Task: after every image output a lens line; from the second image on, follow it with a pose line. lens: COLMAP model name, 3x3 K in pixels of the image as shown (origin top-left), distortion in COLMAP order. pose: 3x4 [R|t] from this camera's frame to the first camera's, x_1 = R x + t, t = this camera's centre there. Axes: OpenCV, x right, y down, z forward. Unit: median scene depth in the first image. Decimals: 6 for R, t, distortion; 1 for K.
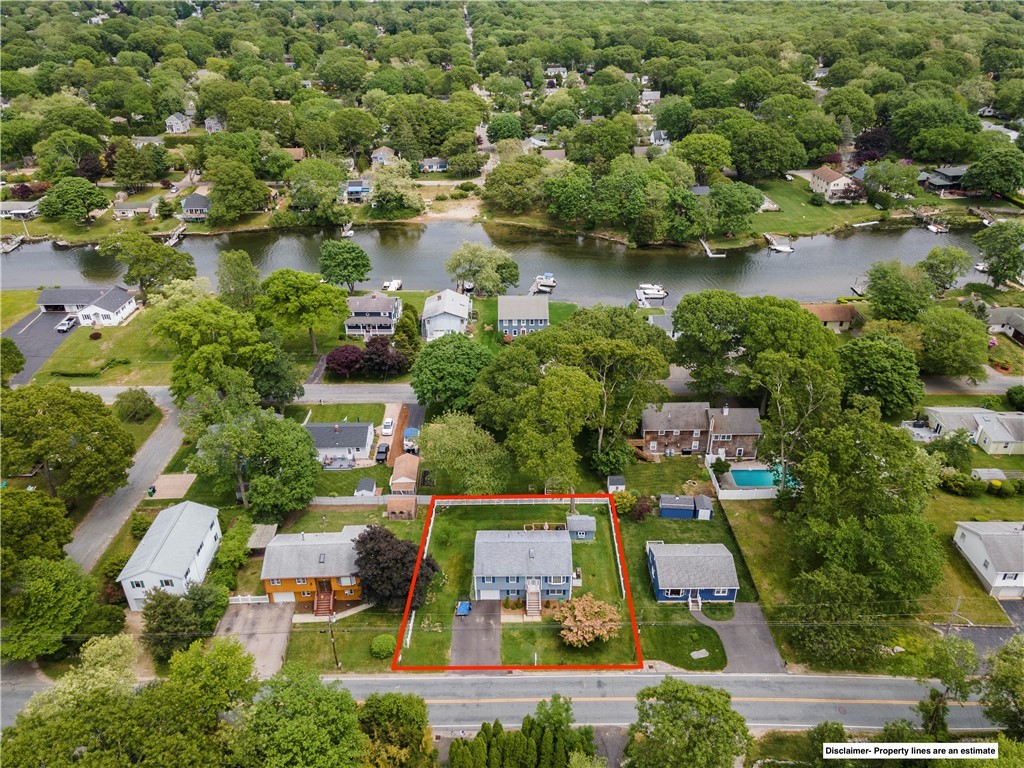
lens RADIAL K [[726.8, 0, 512.0], [0, 726.8, 384.0], [0, 0, 1]] dist [0.006967, 0.088065]
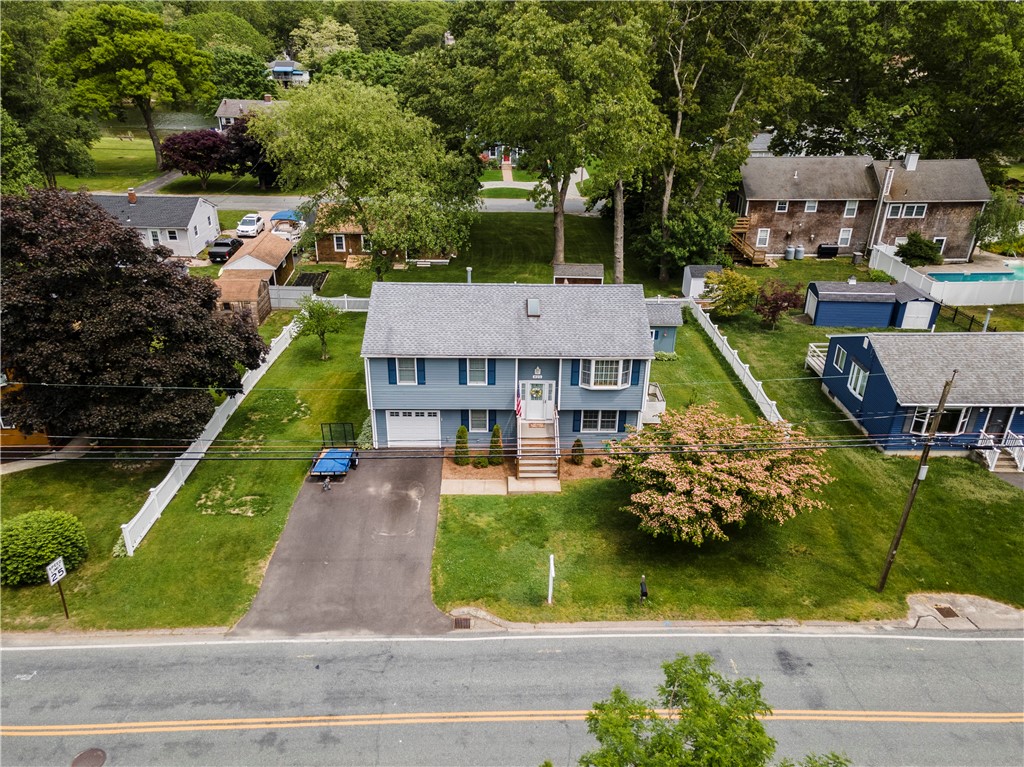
lens RADIAL K [[726.8, 0, 512.0], [0, 726.8, 383.5], [0, 0, 1]] dist [0.006967, 0.088065]
pose [[0.999562, 0.009741, 0.027950, 0.007521], [-0.007071, 0.995538, -0.094100, 0.304233], [-0.028742, 0.093861, 0.995170, 0.655083]]
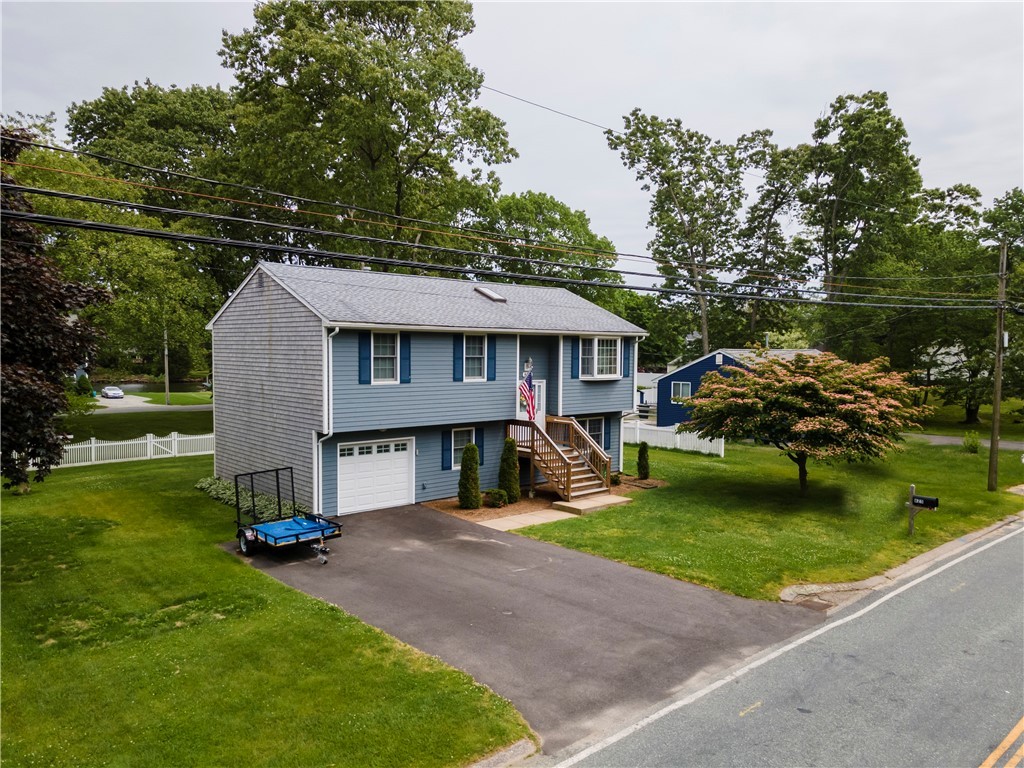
lens RADIAL K [[726.8, 0, 512.0], [0, 726.8, 384.0], [0, 0, 1]] dist [0.006967, 0.088065]
pose [[0.762949, -0.030123, 0.645757, -0.140796], [0.319108, 0.886279, -0.335677, 0.355271], [-0.562209, 0.462171, 0.685798, 0.833303]]
